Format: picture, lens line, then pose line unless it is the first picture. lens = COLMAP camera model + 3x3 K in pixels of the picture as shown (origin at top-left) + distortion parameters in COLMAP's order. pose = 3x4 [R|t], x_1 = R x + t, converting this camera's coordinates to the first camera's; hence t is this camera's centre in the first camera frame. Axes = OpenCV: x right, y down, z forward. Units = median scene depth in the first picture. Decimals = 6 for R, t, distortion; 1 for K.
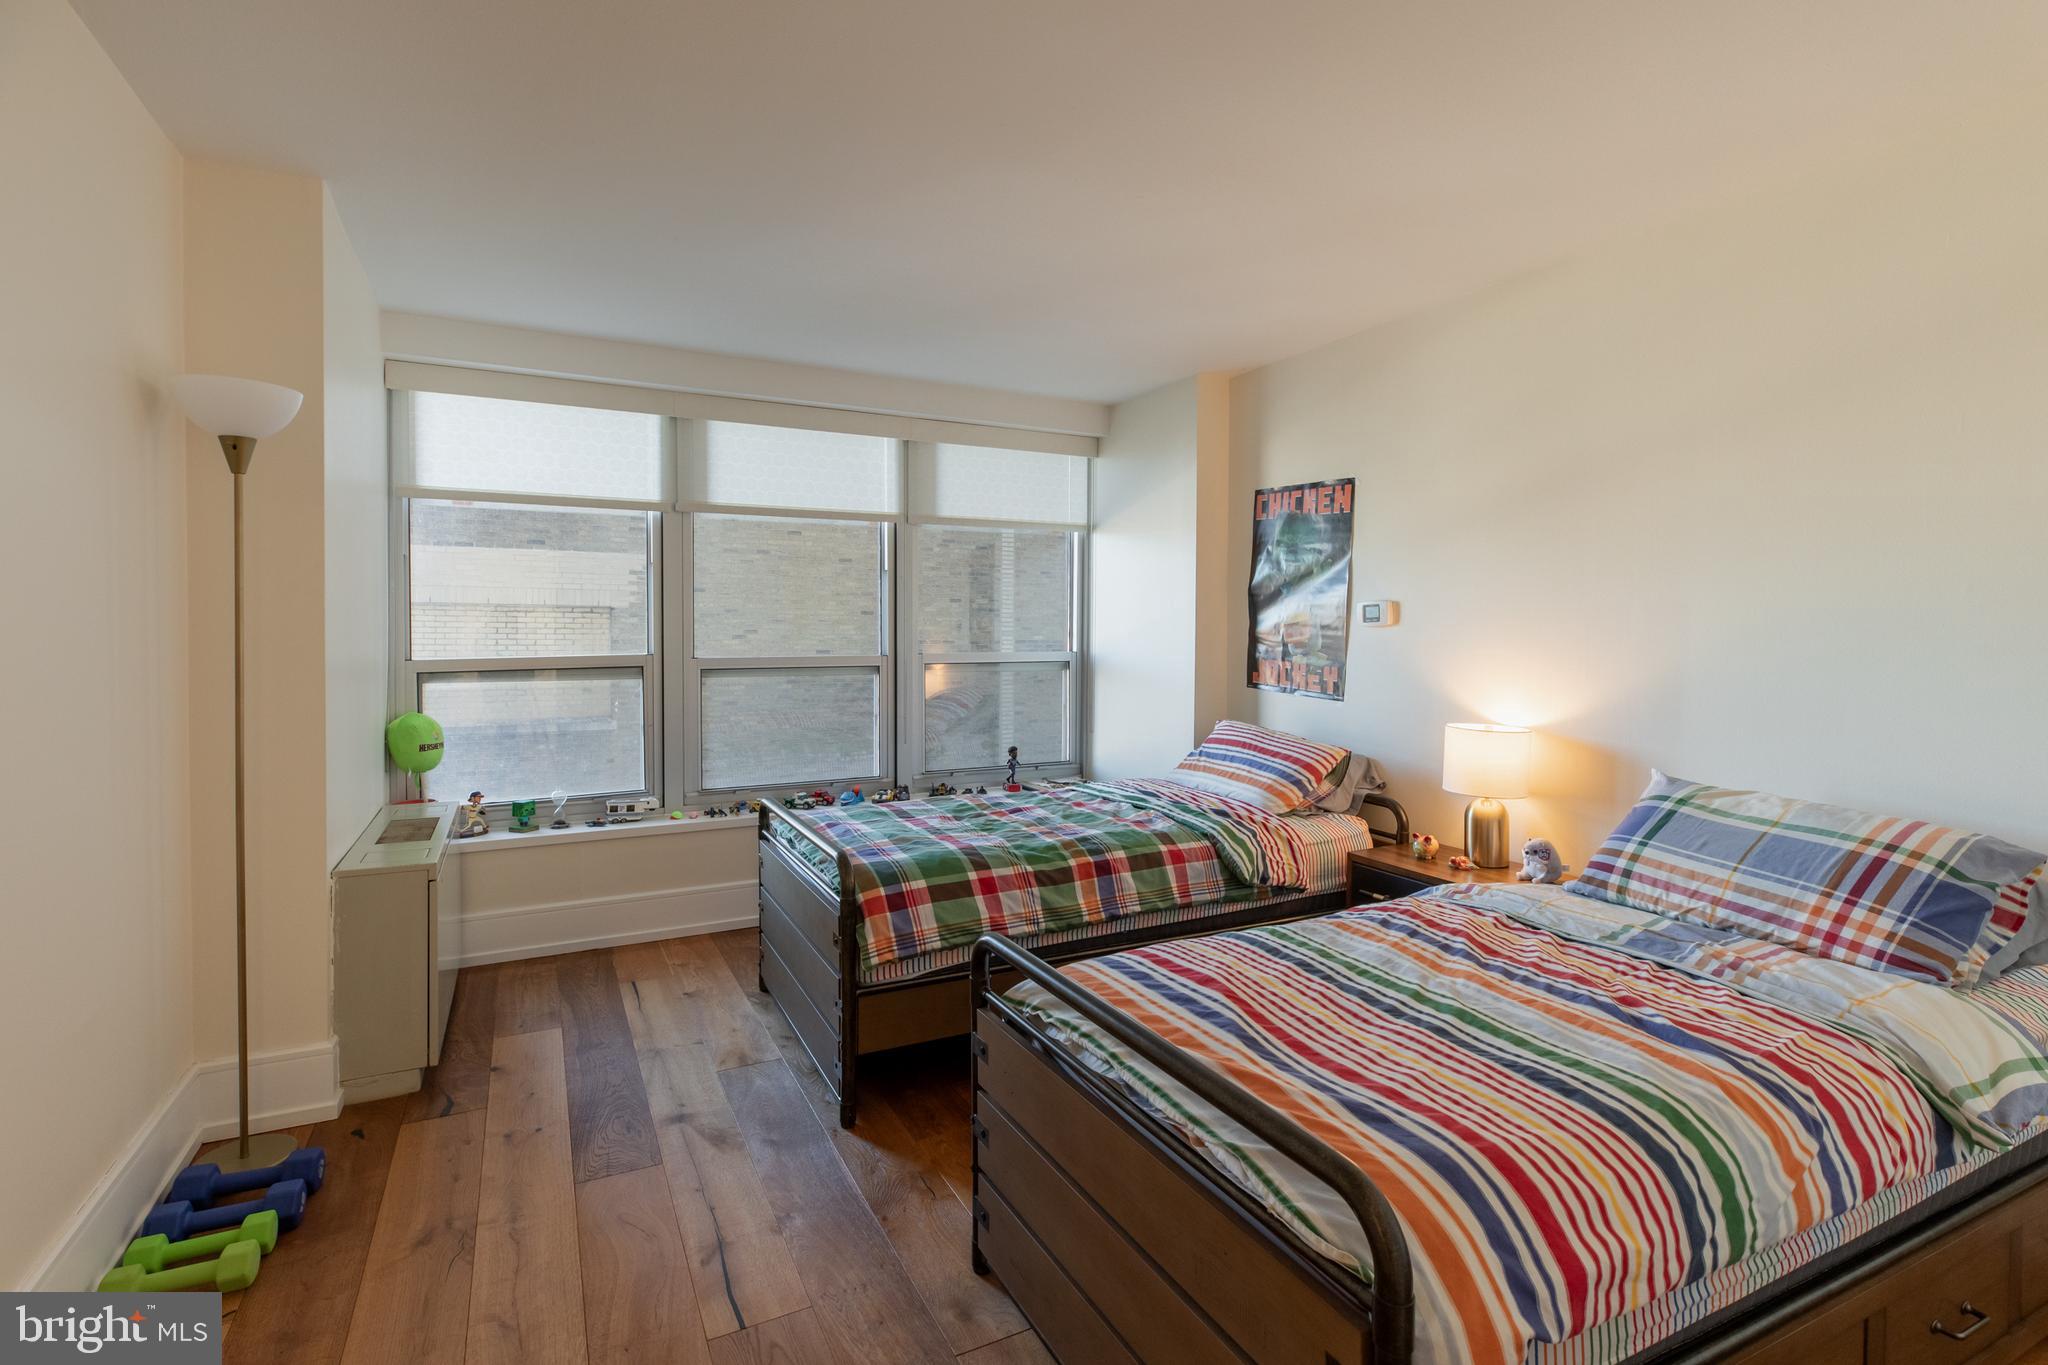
lens RADIAL K [[913.3, 0, 1023.9], [0, 913.3, 664.5], [0, 0, 1]] dist [0.000548, -0.000214]
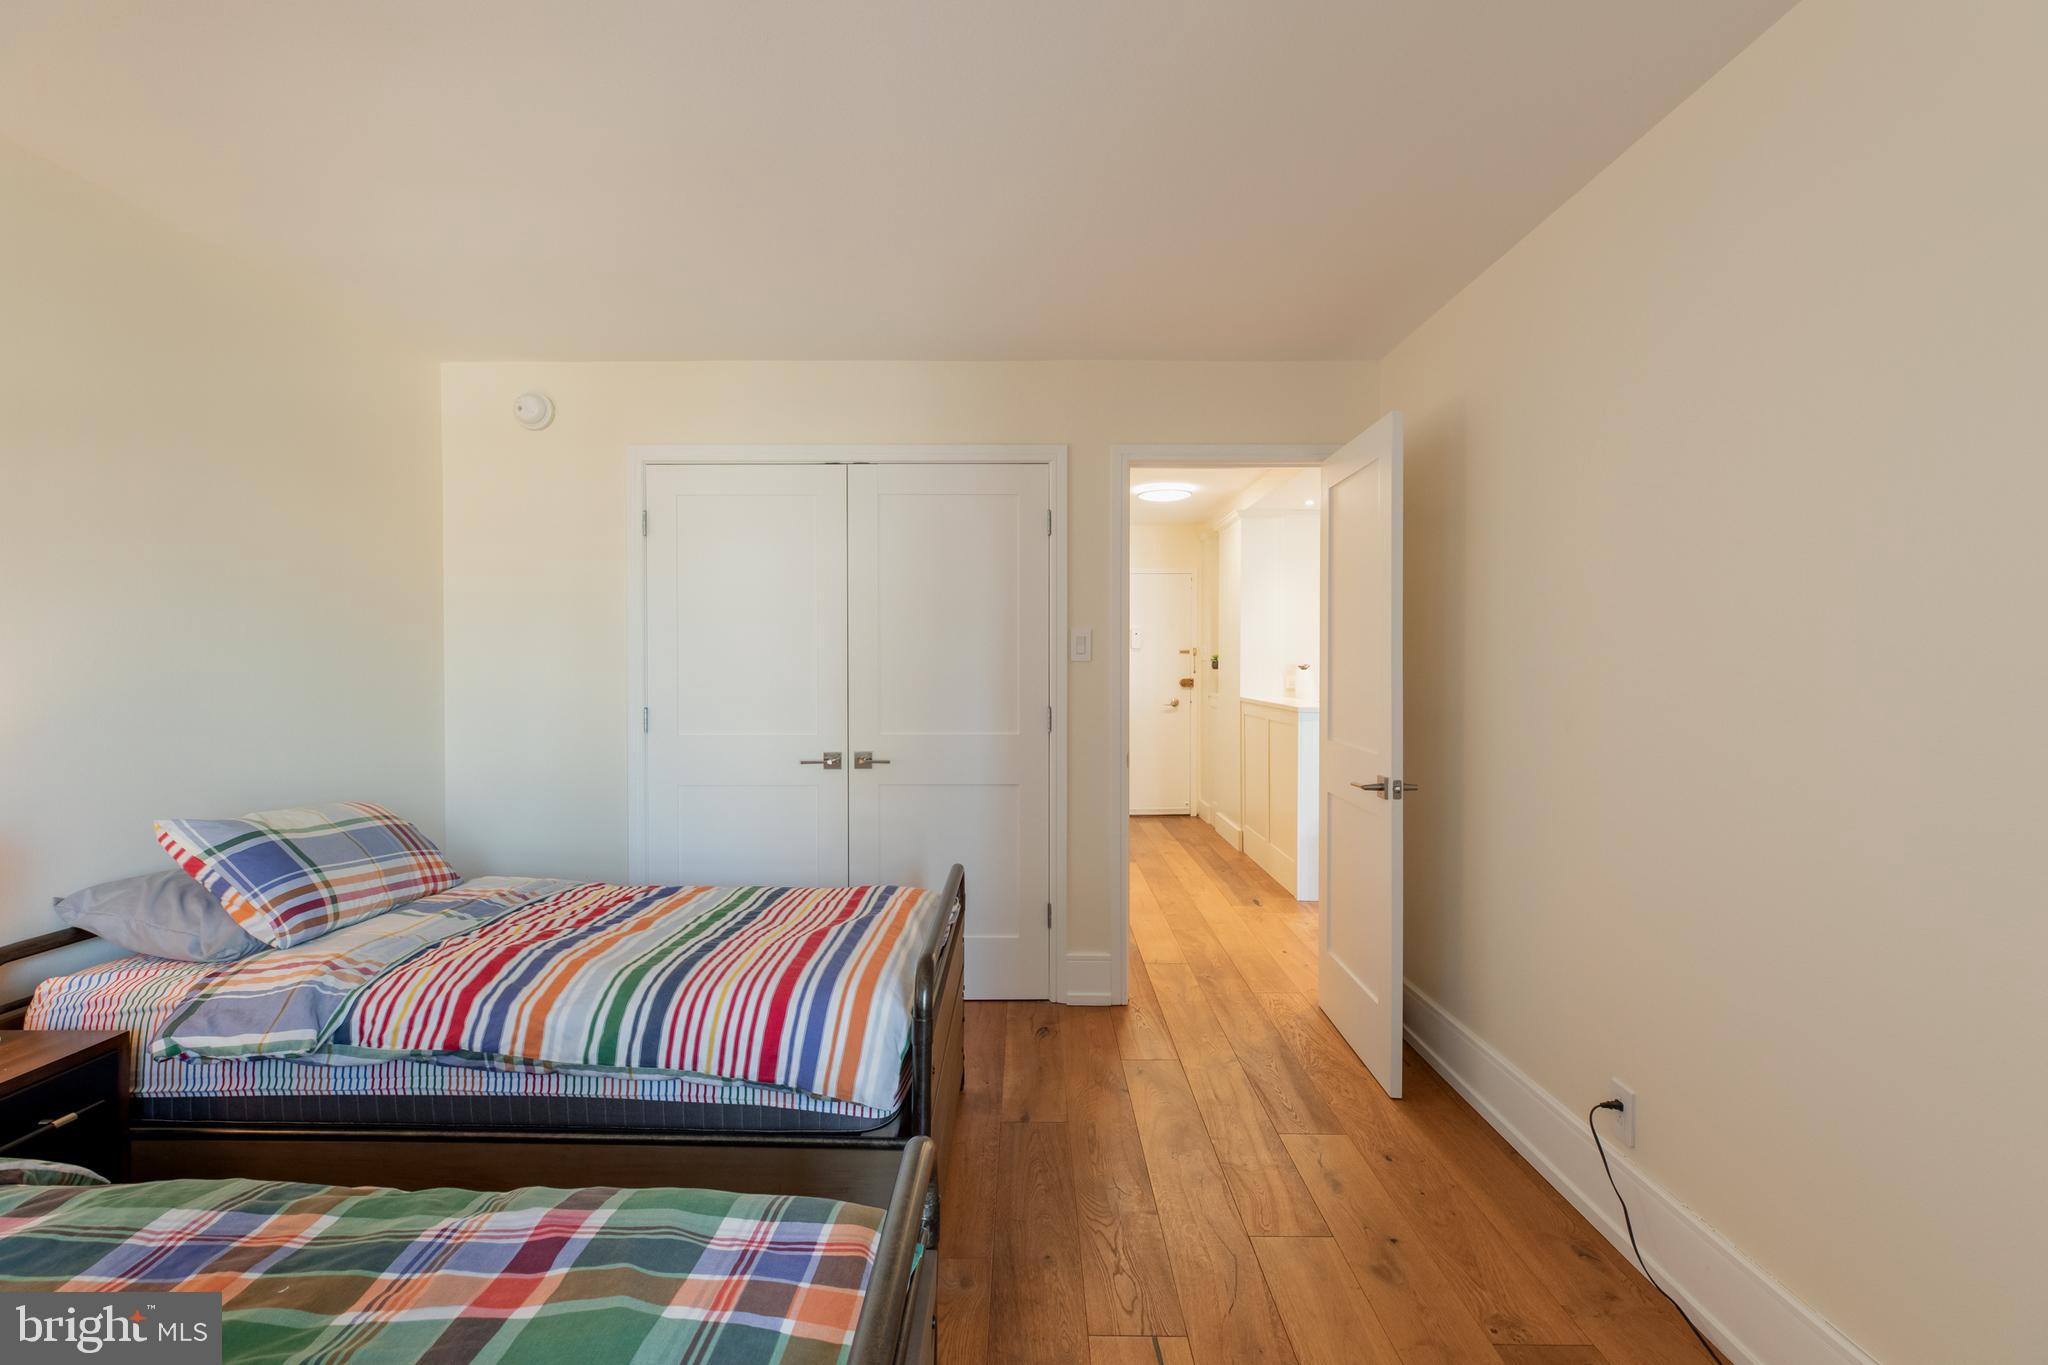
lens RADIAL K [[913.3, 0, 1023.9], [0, 913.3, 664.5], [0, 0, 1]] dist [0.000548, -0.000214]
pose [[-0.877687, -0.003394, 0.479223, -0.584707], [0.012895, 0.999446, 0.030696, -0.066419], [-0.479062, 0.033121, -0.877156, 1.701294]]
